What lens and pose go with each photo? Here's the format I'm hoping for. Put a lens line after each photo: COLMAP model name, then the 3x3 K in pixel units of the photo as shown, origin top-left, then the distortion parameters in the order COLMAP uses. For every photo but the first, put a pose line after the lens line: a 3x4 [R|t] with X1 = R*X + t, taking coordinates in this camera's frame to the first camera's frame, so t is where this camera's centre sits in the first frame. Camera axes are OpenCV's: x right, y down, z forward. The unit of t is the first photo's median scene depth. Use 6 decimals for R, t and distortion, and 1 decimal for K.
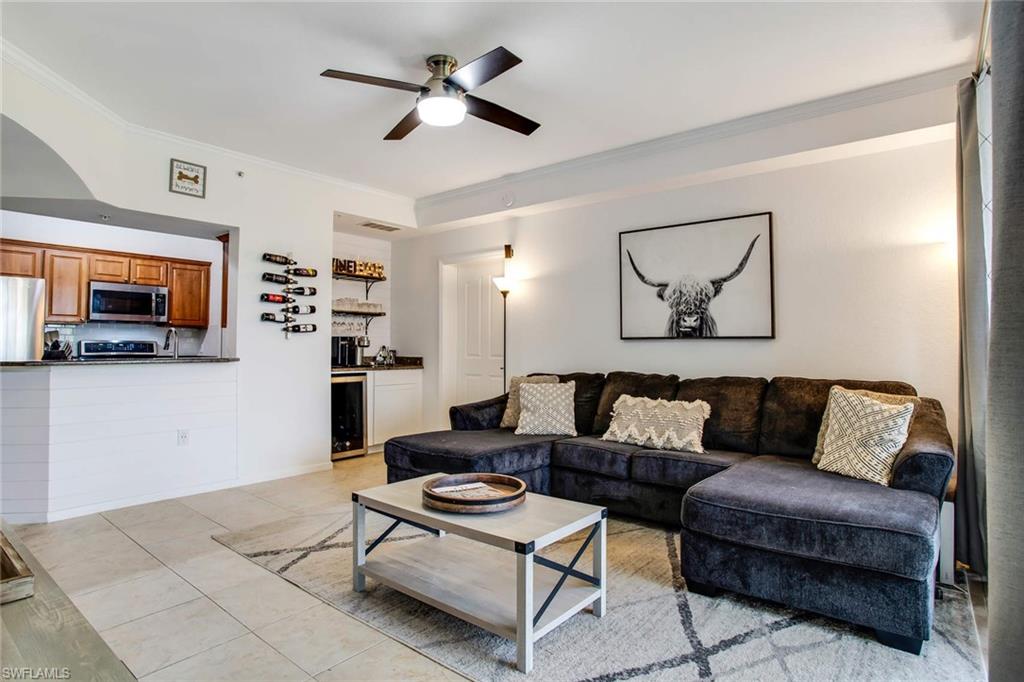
lens RADIAL K [[566.7, 0, 512.3], [0, 566.7, 330.6], [0, 0, 1]] dist [-0.020286, 0.009995]
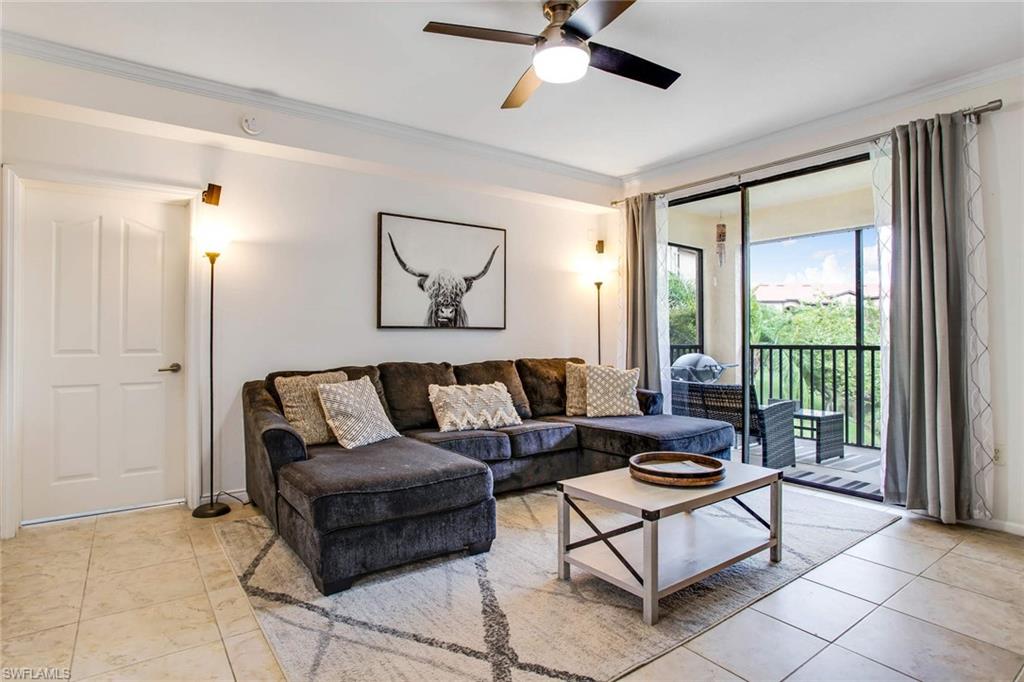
lens RADIAL K [[566.7, 0, 505.1], [0, 566.7, 332.2], [0, 0, 1]] dist [-0.020286, 0.009995]
pose [[0.248151, 0.004061, 0.968713, -0.648433], [-0.025917, 0.999661, 0.002448, 0.014264], [-0.968375, -0.025713, 0.248173, 0.567252]]
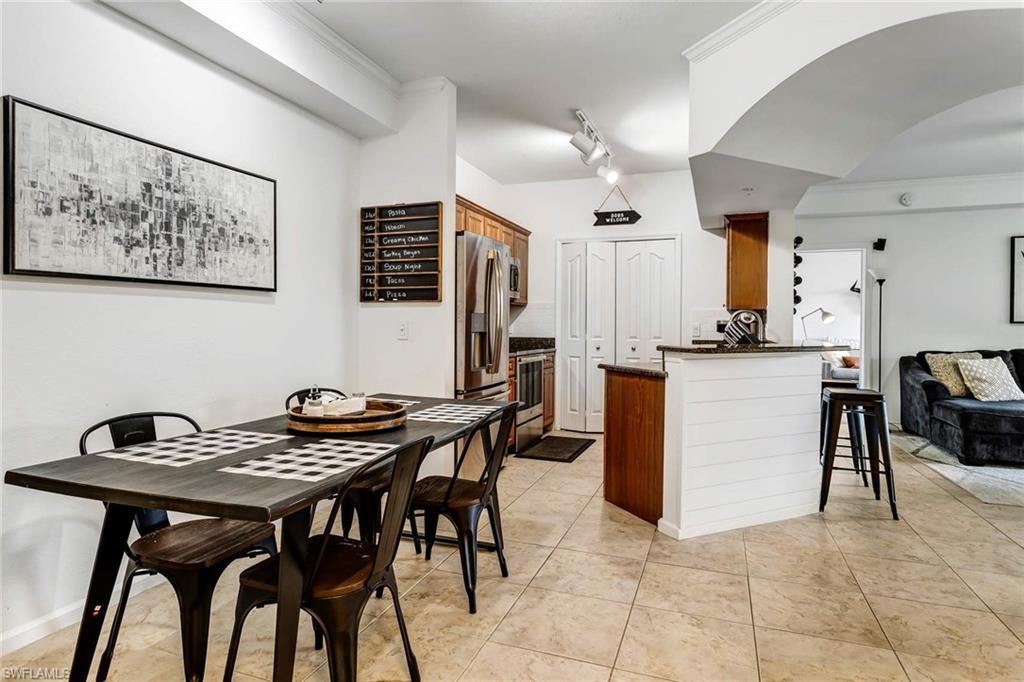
lens RADIAL K [[566.7, 0, 486.4], [0, 566.7, 327.2], [0, 0, 1]] dist [-0.020286, 0.009995]
pose [[0.946490, 0.002480, 0.322723, -1.281167], [-0.012061, 0.999544, 0.027689, 0.004411], [-0.322507, -0.030100, 0.946088, 0.209701]]
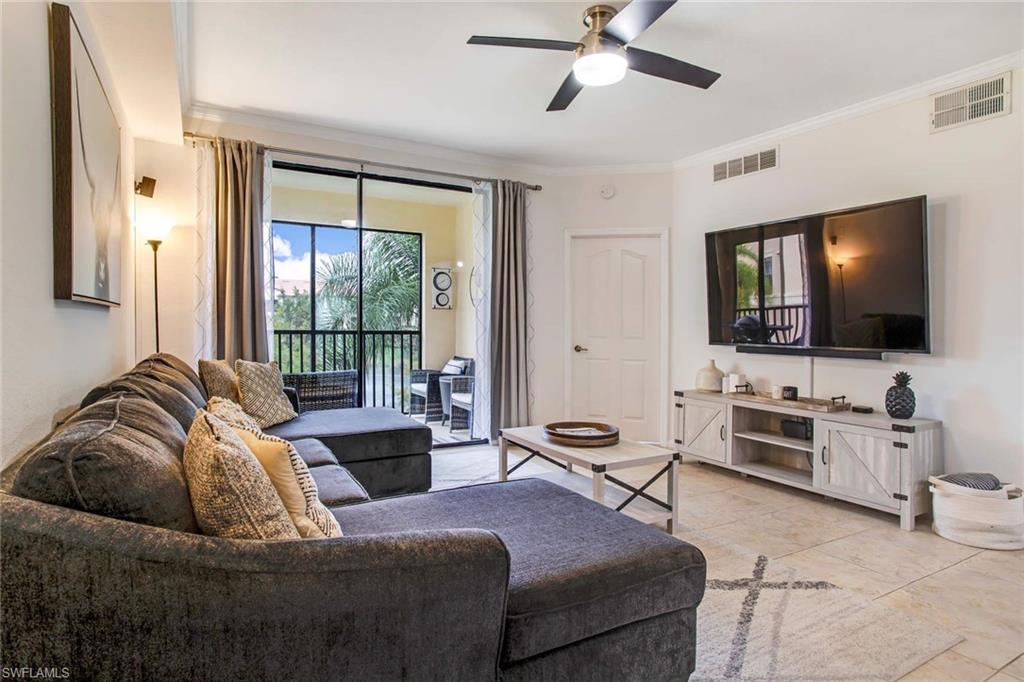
lens RADIAL K [[566.7, 0, 527.9], [0, 566.7, 316.0], [0, 0, 1]] dist [-0.020286, 0.009995]
pose [[-0.950414, -0.006639, 0.310918, -0.195979], [-0.017772, 0.999298, -0.032990, 0.028162], [-0.310480, -0.036880, -0.949864, 1.255356]]
